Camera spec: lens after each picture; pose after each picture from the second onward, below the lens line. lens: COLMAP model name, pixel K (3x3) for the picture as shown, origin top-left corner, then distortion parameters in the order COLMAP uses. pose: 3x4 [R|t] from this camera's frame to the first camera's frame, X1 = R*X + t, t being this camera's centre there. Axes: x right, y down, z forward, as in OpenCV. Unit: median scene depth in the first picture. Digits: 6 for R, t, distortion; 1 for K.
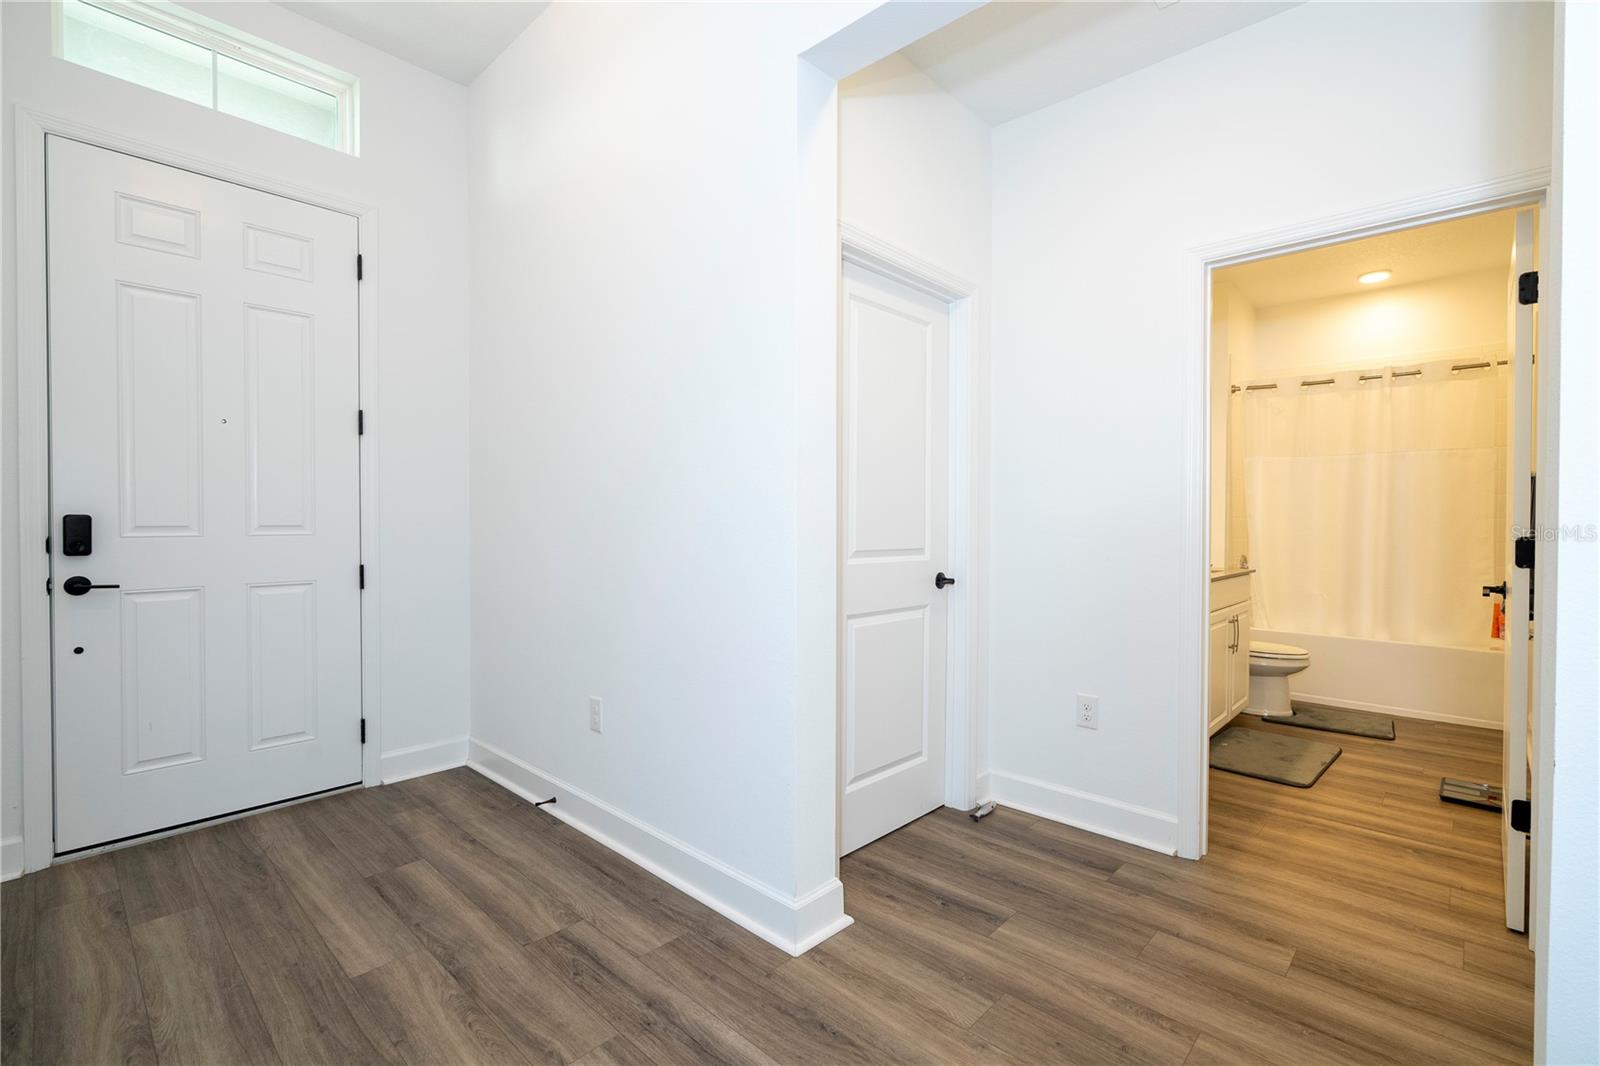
lens RADIAL K [[710.2, 0, 806.6], [0, 710.2, 533.8], [0, 0, 1]] dist [-0.000966, 0.000476]
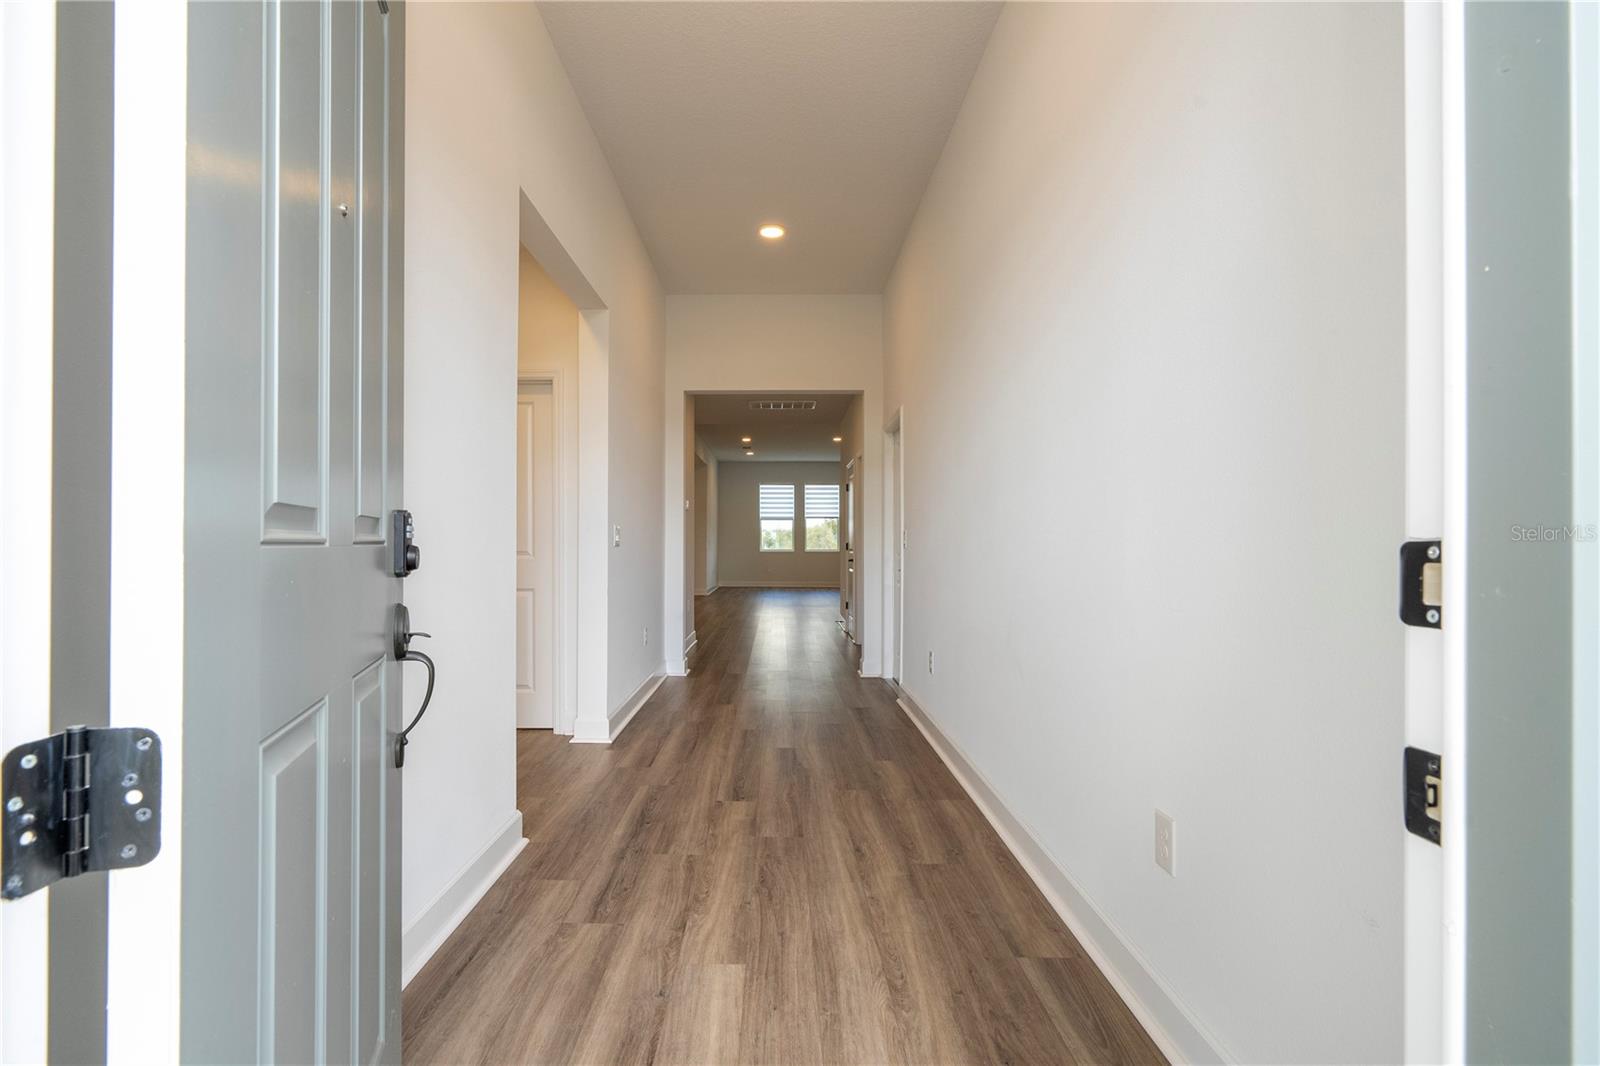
lens RADIAL K [[710.2, 0, 806.6], [0, 710.2, 533.8], [0, 0, 1]] dist [-0.000966, 0.000476]
pose [[-0.706504, 0.003908, 0.707698, -1.187169], [0.007228, 0.999972, 0.001694, 0.000089], [-0.707672, 0.006312, -0.706513, 1.371880]]
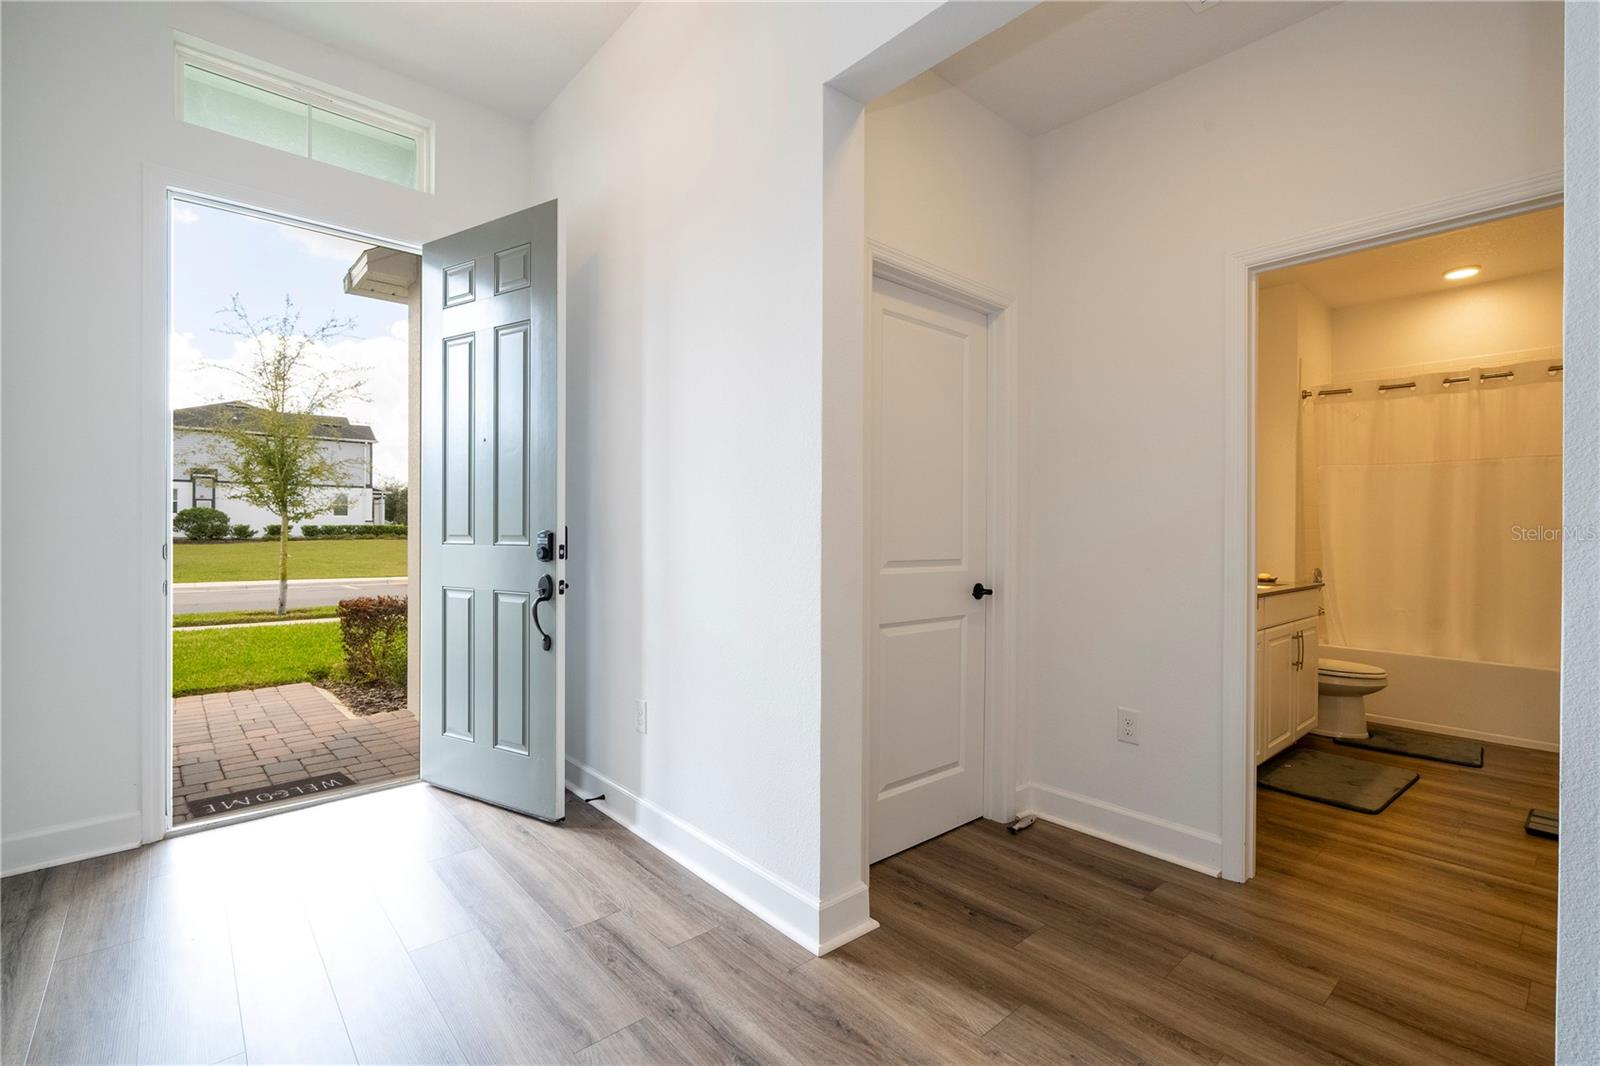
lens RADIAL K [[710.2, 0, 806.6], [0, 710.2, 533.8], [0, 0, 1]] dist [-0.000966, 0.000476]
pose [[0.995760, 0.003082, -0.091937, 0.051116], [-0.004297, 0.999906, -0.013022, -0.001366], [0.091888, 0.013361, 0.995680, -0.027551]]
